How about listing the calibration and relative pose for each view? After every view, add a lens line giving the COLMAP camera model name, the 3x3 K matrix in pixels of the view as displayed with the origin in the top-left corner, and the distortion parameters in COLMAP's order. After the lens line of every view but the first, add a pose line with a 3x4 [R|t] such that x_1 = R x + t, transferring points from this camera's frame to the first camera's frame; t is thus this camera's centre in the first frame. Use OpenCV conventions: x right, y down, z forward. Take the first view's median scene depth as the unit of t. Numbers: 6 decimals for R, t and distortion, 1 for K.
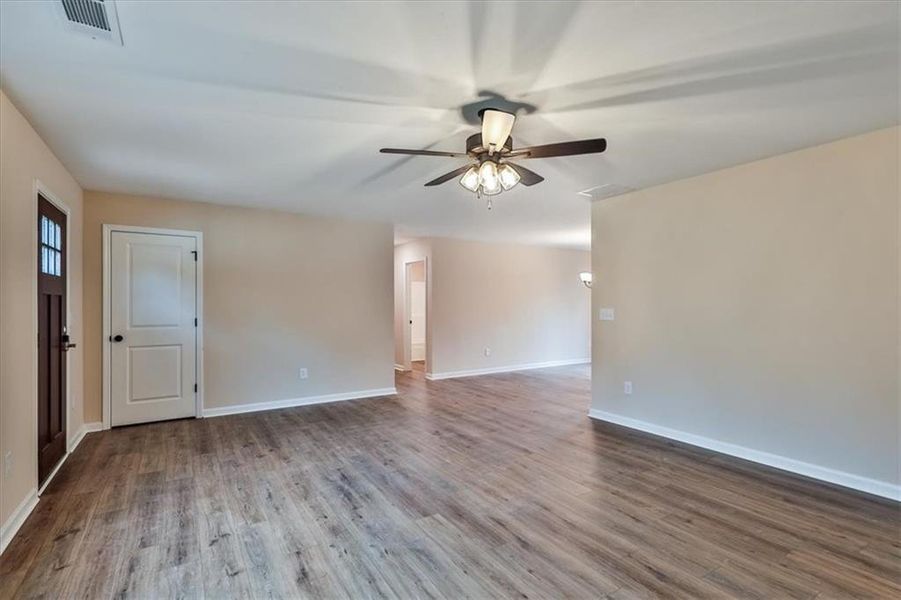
lens RADIAL K [[436.1, 0, 450.5], [0, 436.1, 300.0], [0, 0, 1]] dist [0.008249, 0.000350]
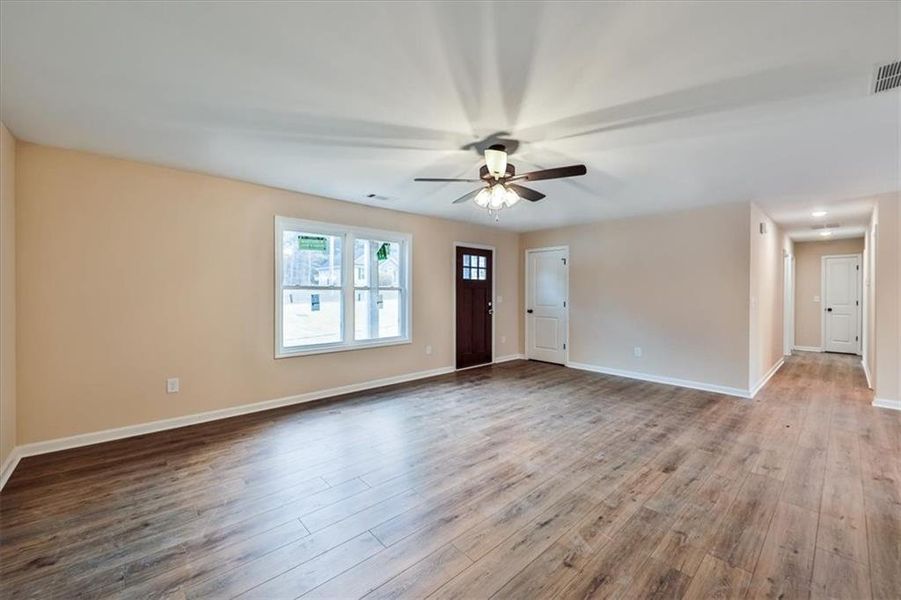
lens RADIAL K [[363.5, 0, 432.3], [0, 363.5, 292.5], [0, 0, 1]] dist [-0.000624, -0.001004]
pose [[0.132389, 0.004242, -0.991189, 1.060135], [0.003118, 0.999984, 0.004696, 0.002050], [0.991193, -0.003712, 0.132374, 0.606941]]
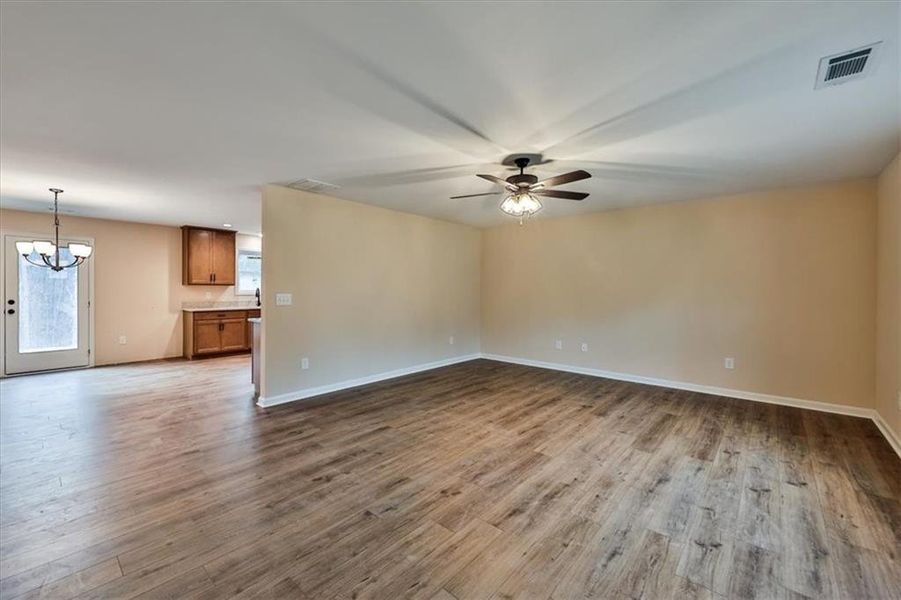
lens RADIAL K [[363.5, 0, 432.3], [0, 363.5, 292.5], [0, 0, 1]] dist [-0.000624, -0.001004]
pose [[-0.255769, -0.008951, 0.966697, -0.927454], [-0.009408, 0.999933, 0.006770, 0.012777], [-0.966692, -0.007363, -0.255836, 1.468411]]
